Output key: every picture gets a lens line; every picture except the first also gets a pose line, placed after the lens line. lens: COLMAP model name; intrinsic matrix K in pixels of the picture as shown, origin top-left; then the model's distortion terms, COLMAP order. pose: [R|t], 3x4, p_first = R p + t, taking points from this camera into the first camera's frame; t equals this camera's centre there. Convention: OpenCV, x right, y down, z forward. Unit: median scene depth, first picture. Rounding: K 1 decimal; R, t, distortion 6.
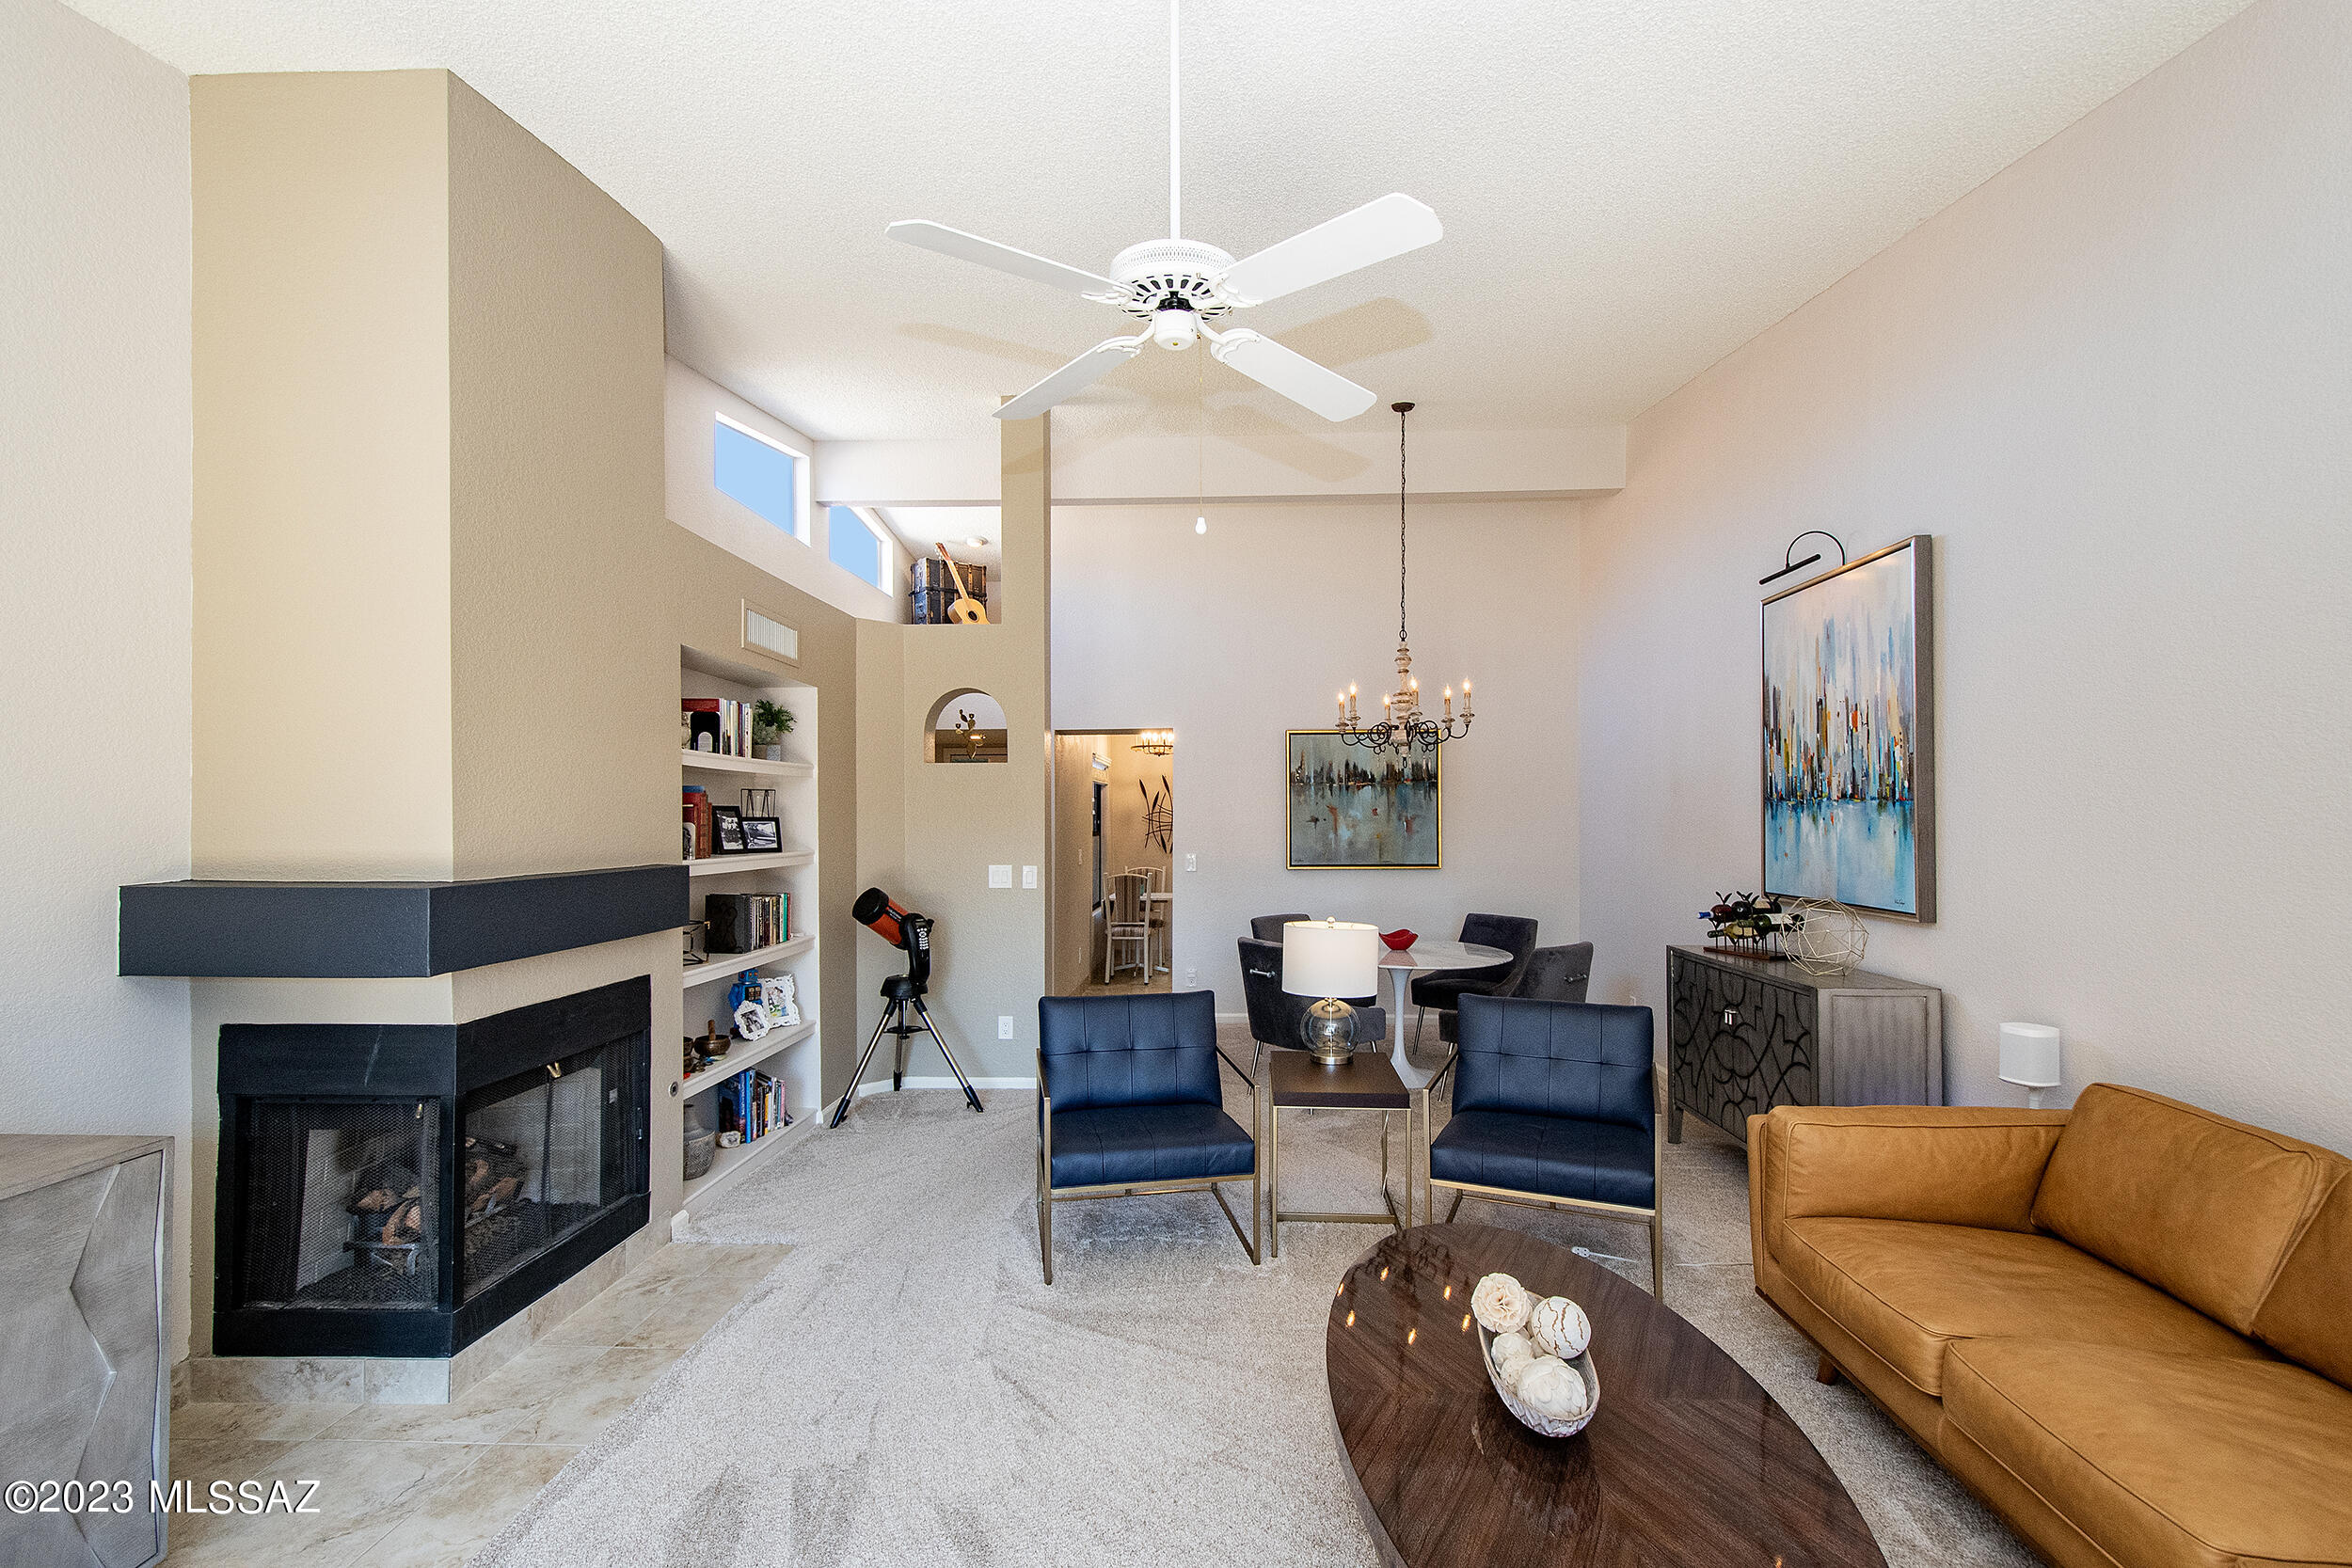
lens RADIAL K [[1030.1, 0, 1178.3], [0, 1030.1, 806.8], [0, 0, 1]] dist [0.019326, -0.005351]
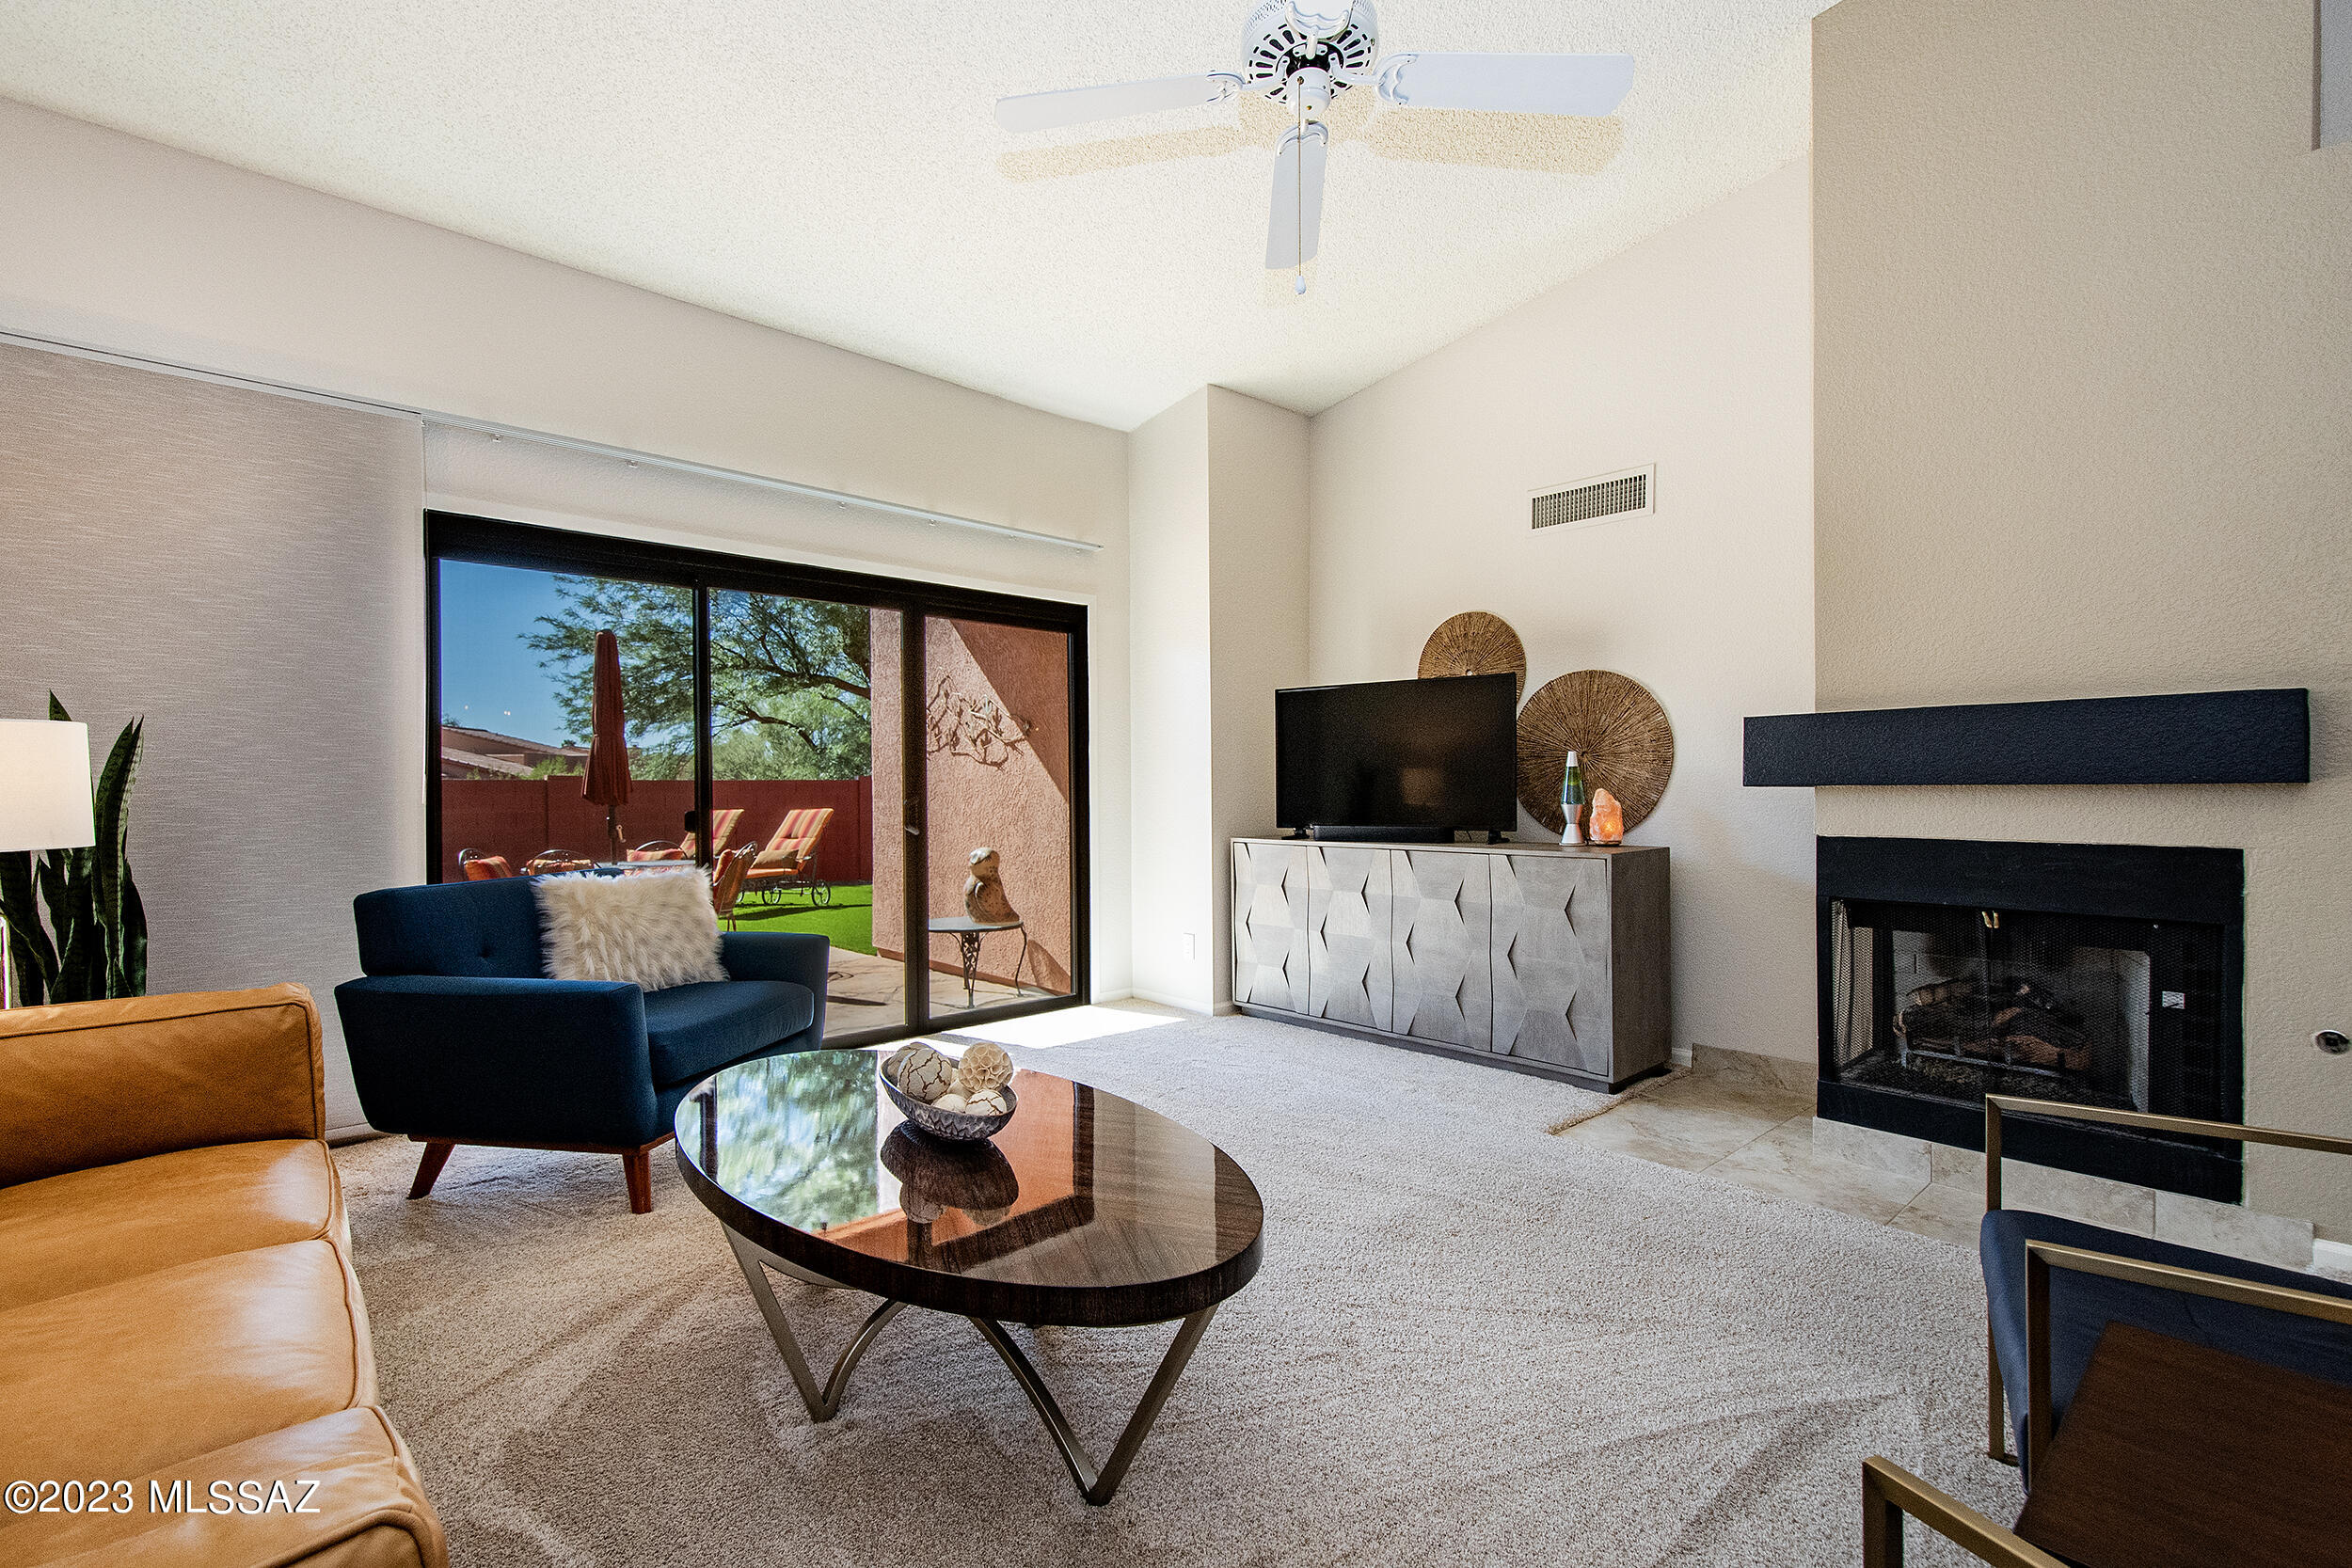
lens RADIAL K [[1027.2, 0, 1197.3], [0, 1027.2, 796.9], [0, 0, 1]] dist [0.019215, -0.004968]
pose [[-0.688303, 0.007988, -0.725379, 0.399257], [0.008646, 0.999959, 0.002808, 0.098133], [0.725372, -0.004339, -0.688344, 0.819035]]
